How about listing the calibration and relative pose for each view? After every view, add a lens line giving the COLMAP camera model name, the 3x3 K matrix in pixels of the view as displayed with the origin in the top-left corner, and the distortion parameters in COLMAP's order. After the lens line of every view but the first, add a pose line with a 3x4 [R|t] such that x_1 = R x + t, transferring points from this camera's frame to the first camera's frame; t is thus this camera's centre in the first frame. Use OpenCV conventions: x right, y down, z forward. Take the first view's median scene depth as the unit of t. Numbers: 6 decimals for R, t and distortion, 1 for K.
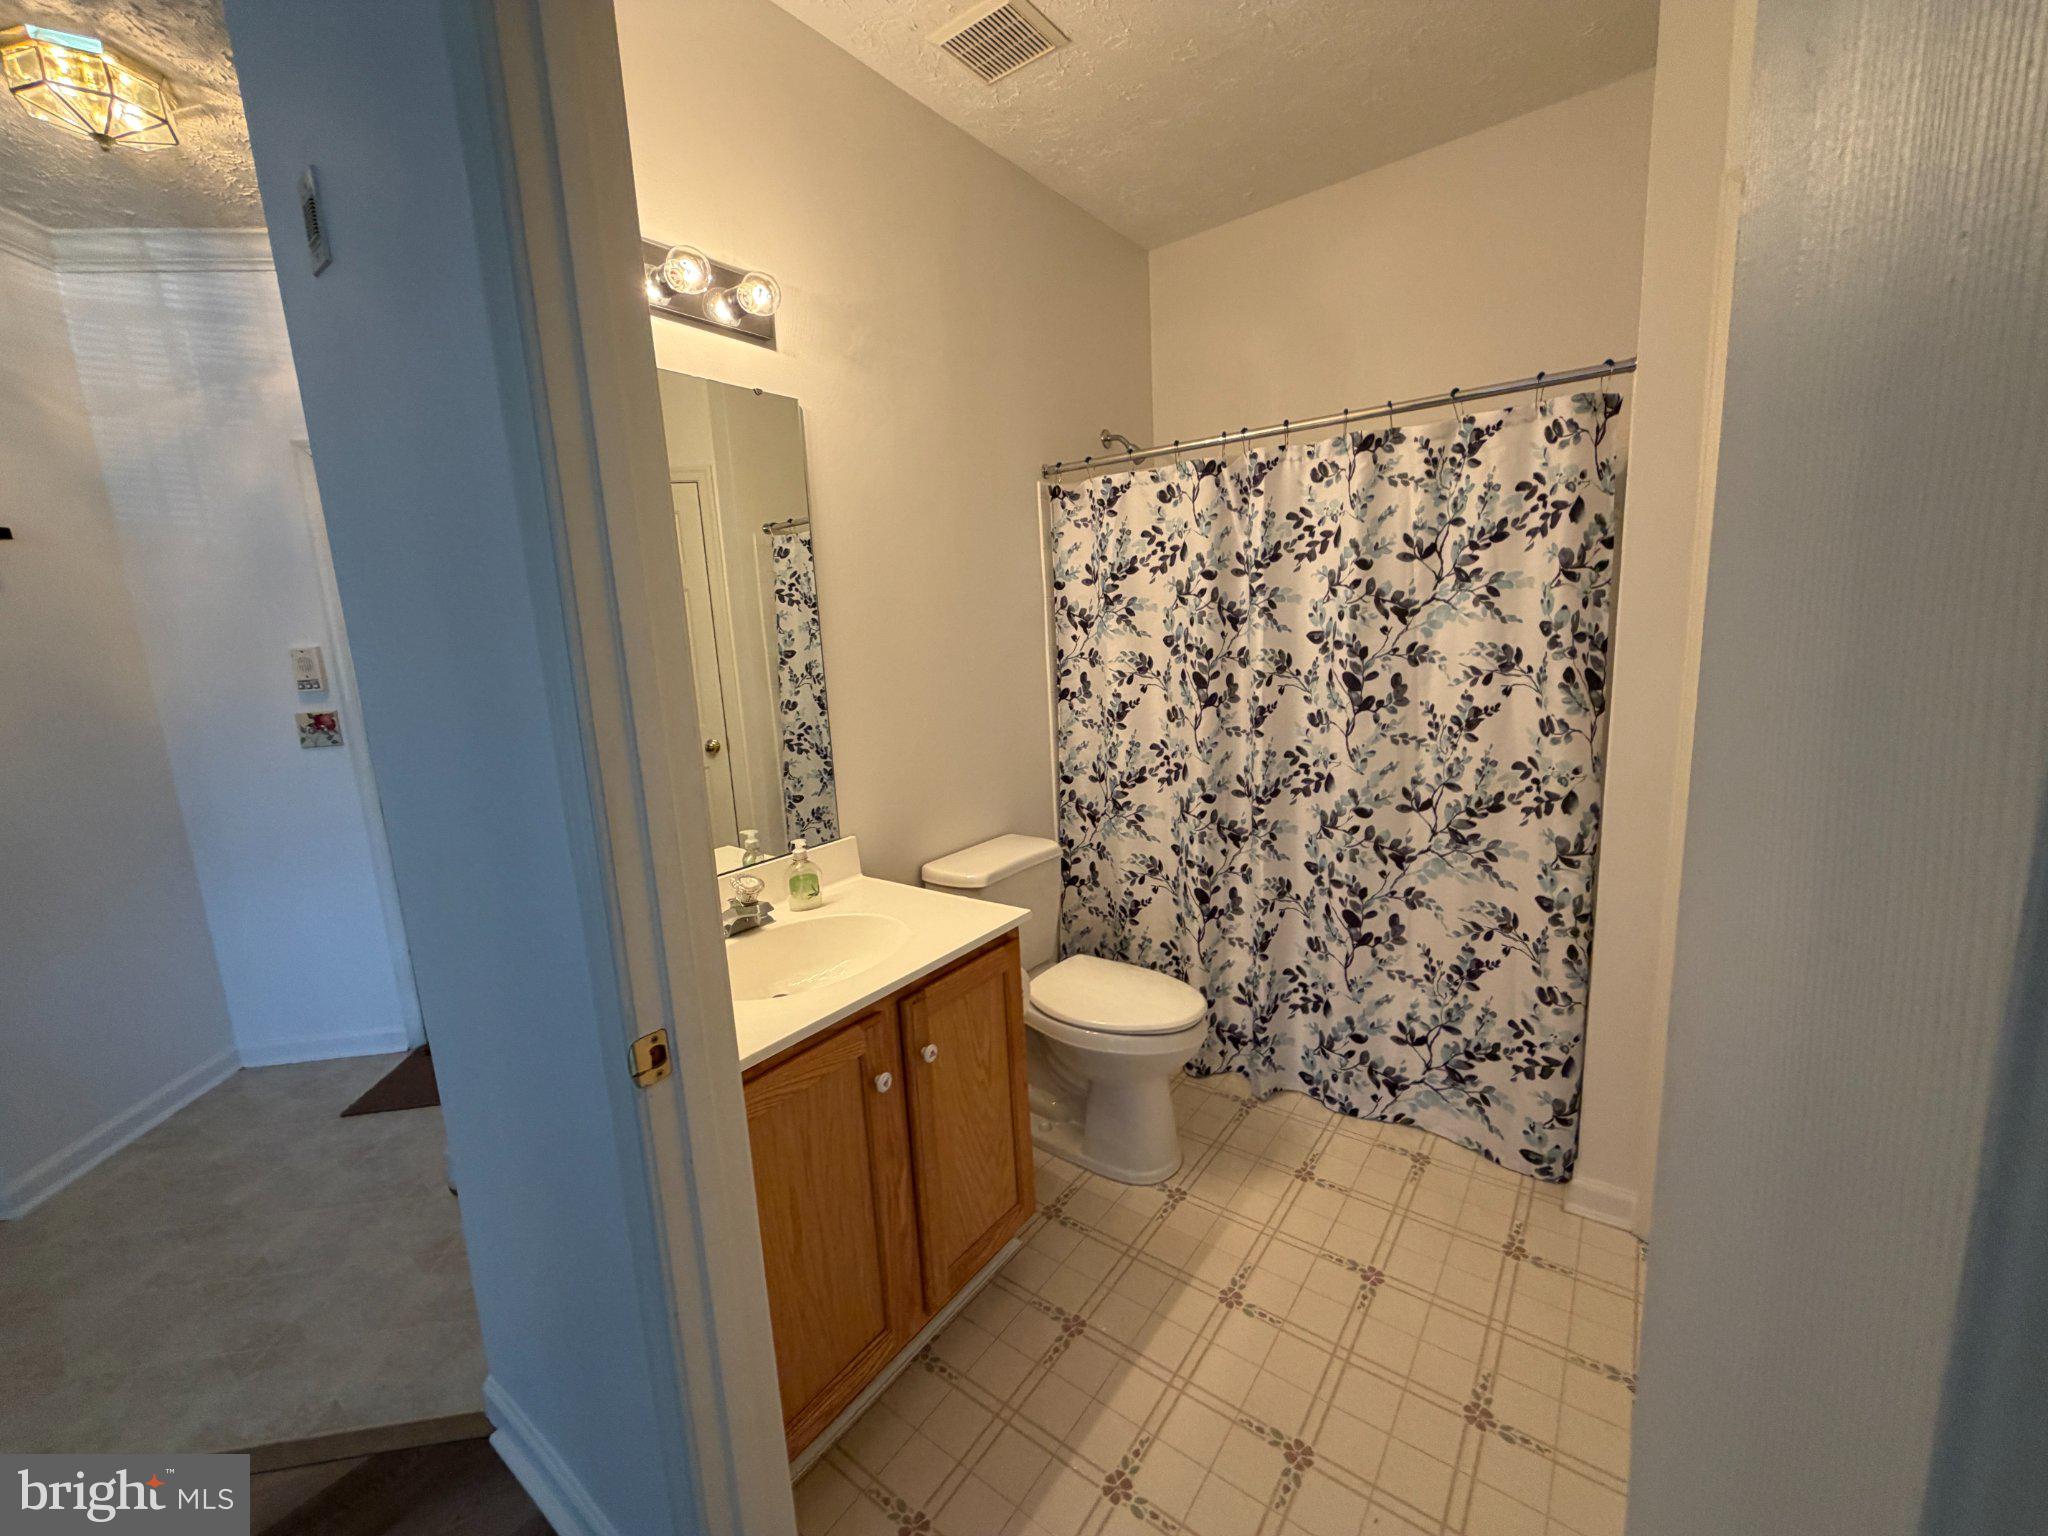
lens RADIAL K [[817.6, 0, 1025.1], [0, 817.6, 763.8], [0, 0, 1]] dist [0.001367, 0.000060]
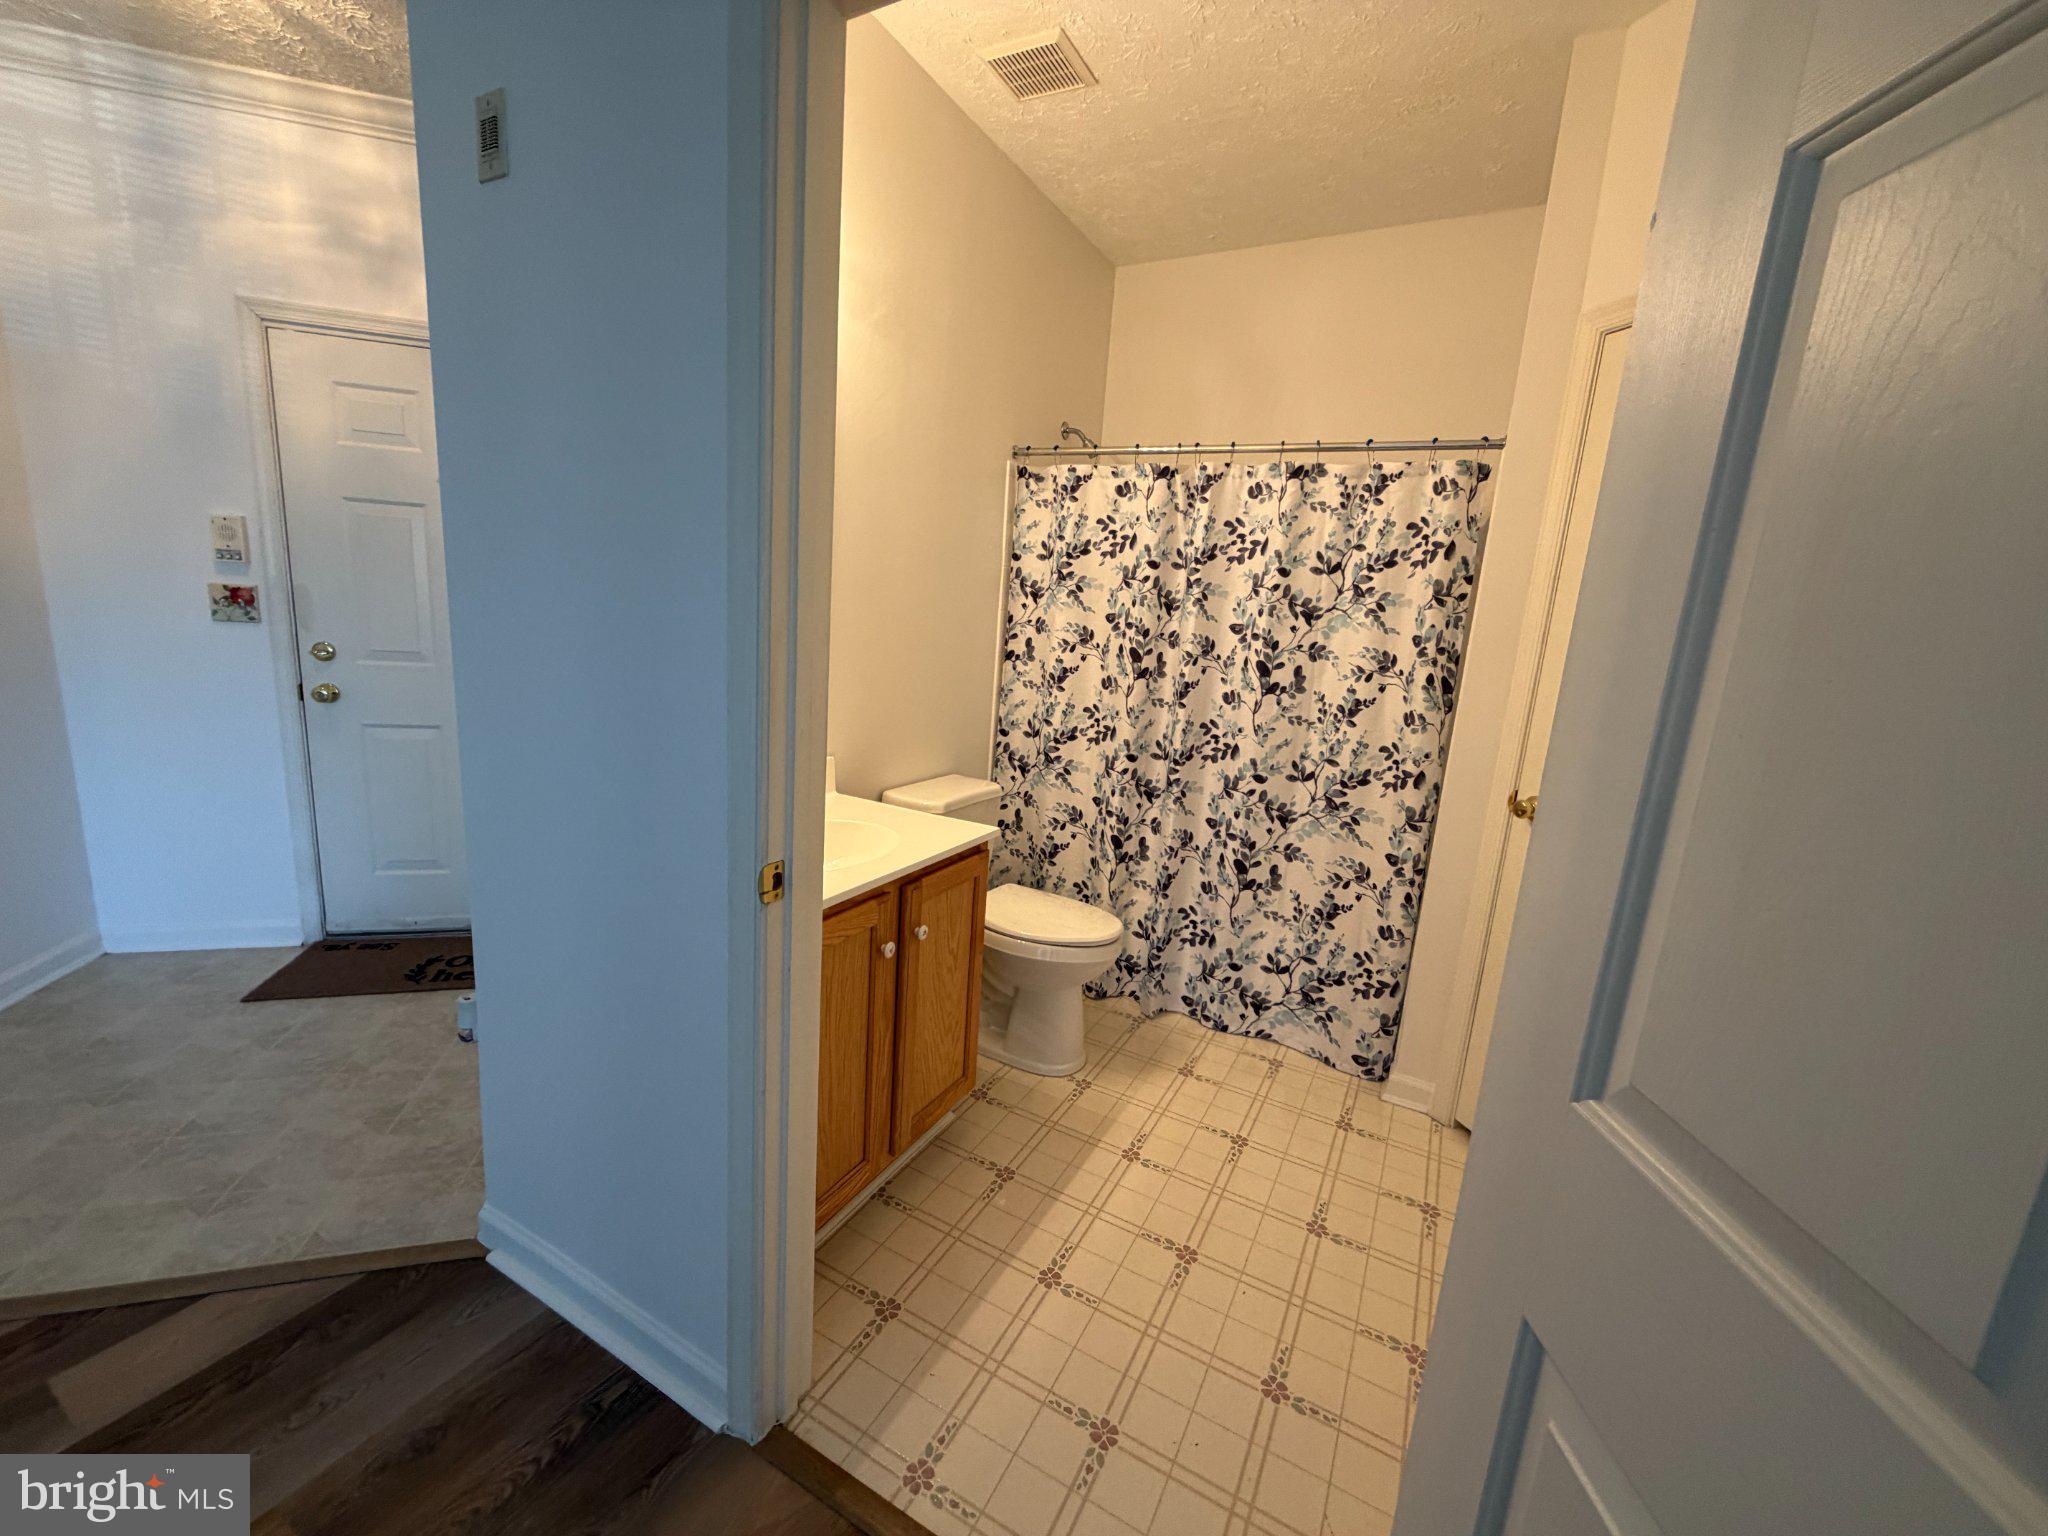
lens RADIAL K [[817.6, 0, 1026.3], [0, 817.6, 765.9], [0, 0, 1]] dist [0.001367, 0.000060]
pose [[0.981190, 0.091526, 0.169969, -0.128115], [-0.095907, 0.995232, 0.017726, 0.051674], [-0.167536, -0.033694, 0.985290, -0.125798]]
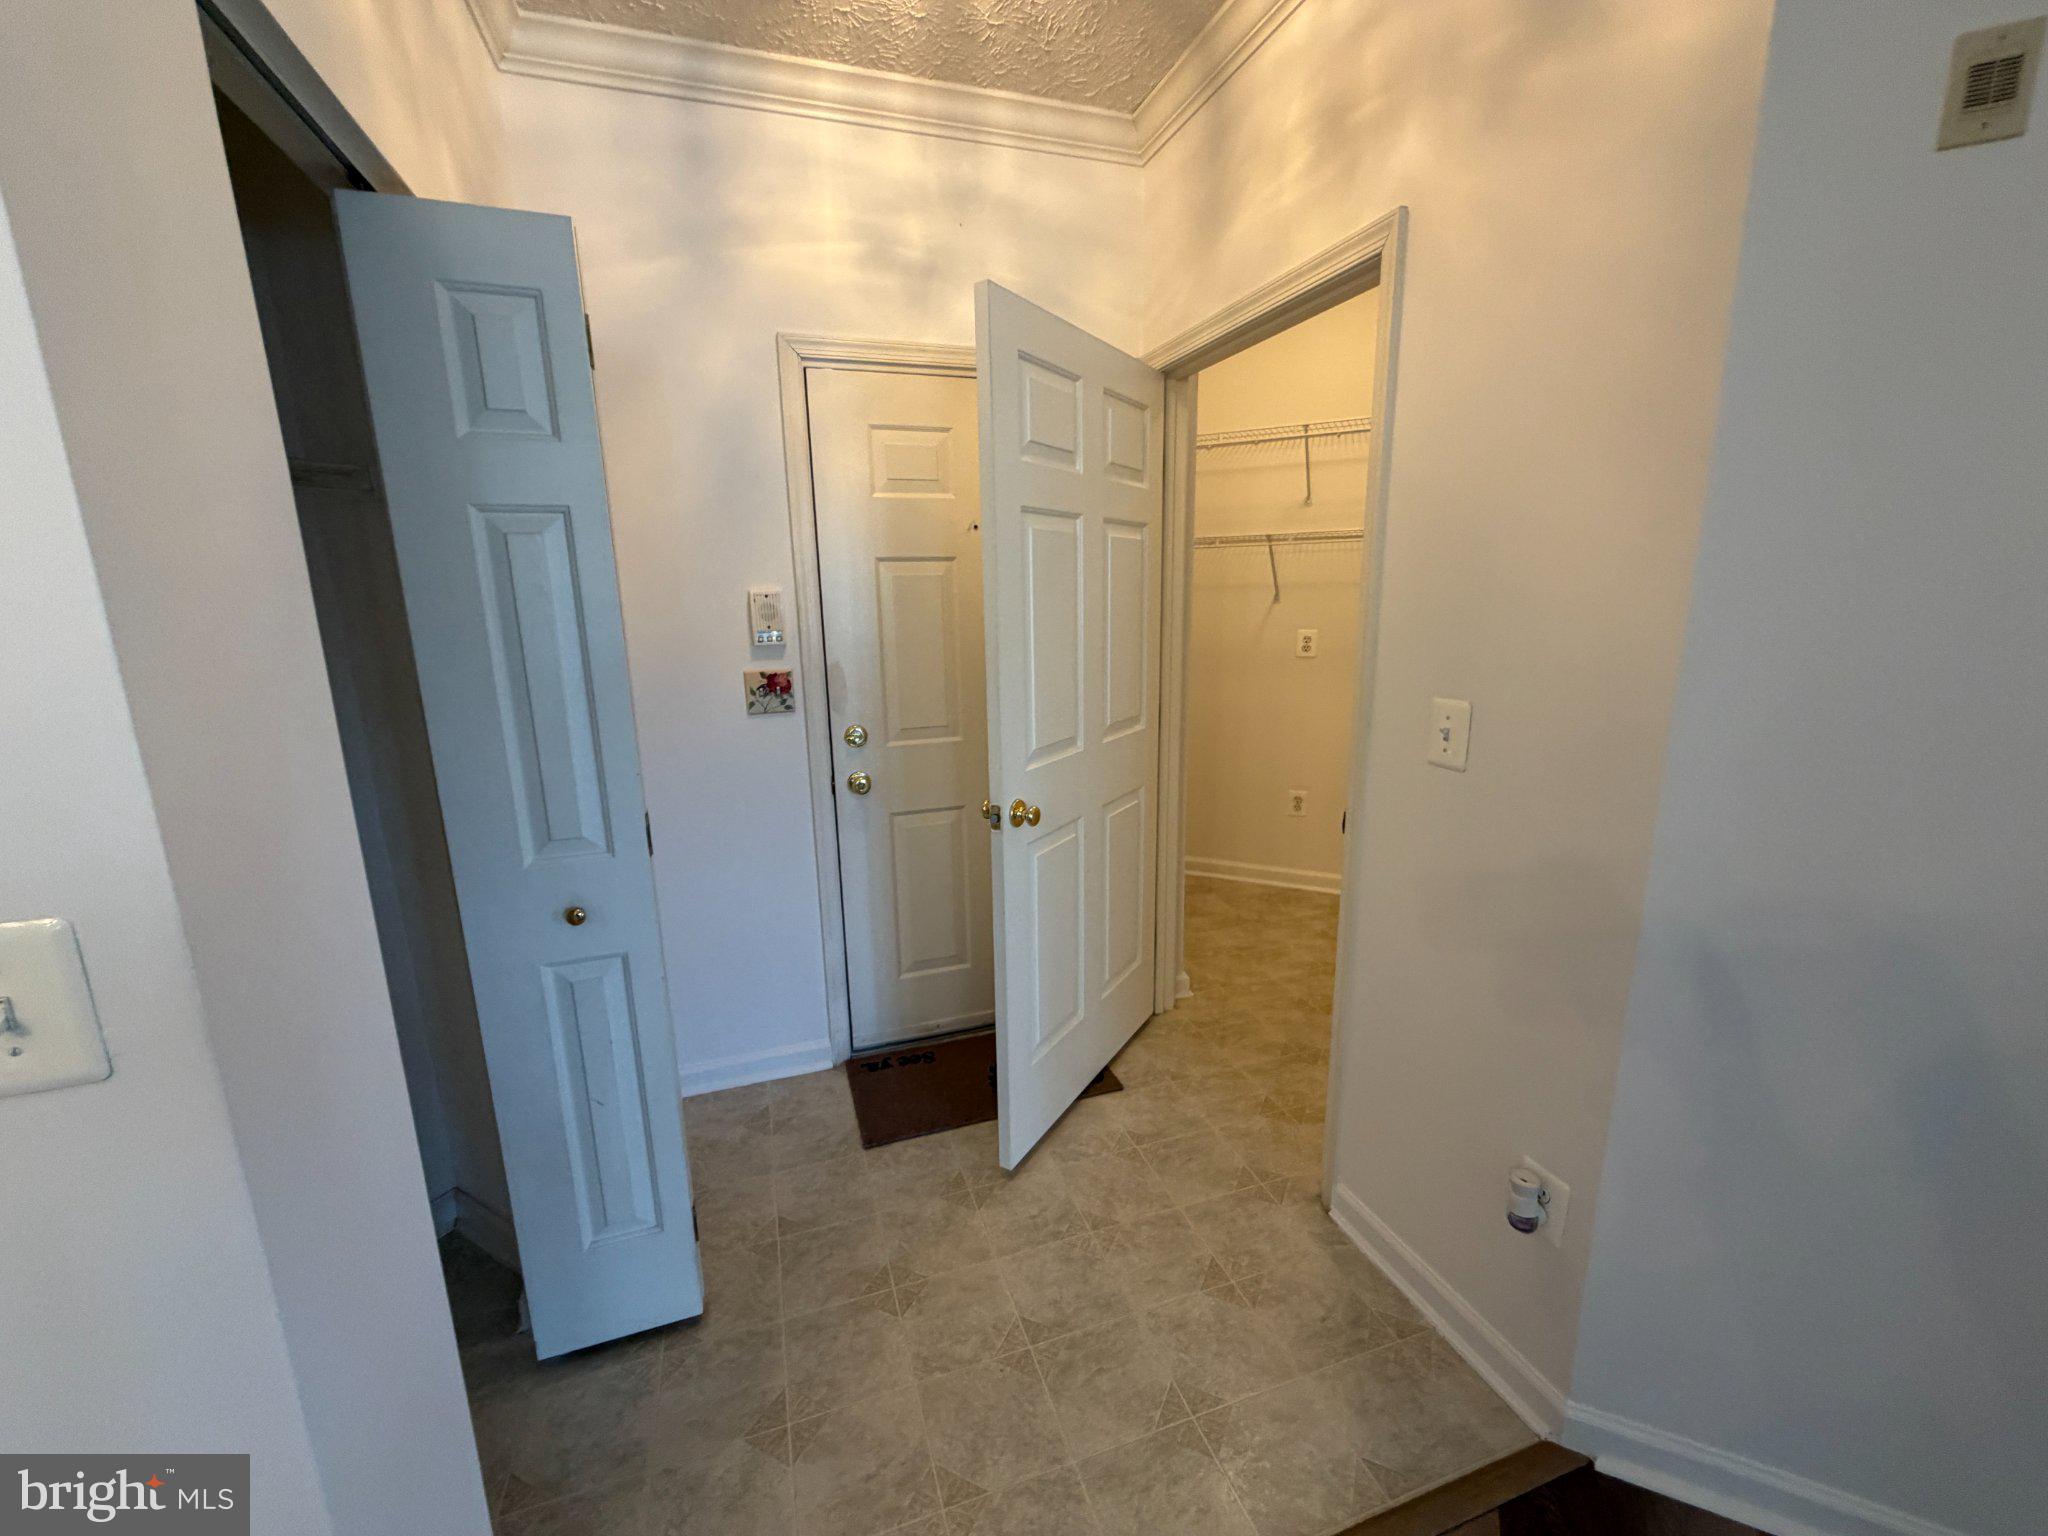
lens RADIAL K [[817.6, 0, 1025.5], [0, 817.6, 764.7], [0, 0, 1]] dist [0.001367, 0.000060]
pose [[0.977700, -0.009666, 0.209783, -0.981781], [0.002128, 0.999345, 0.036126, 0.002523], [-0.209995, -0.034874, 0.977080, 0.173589]]
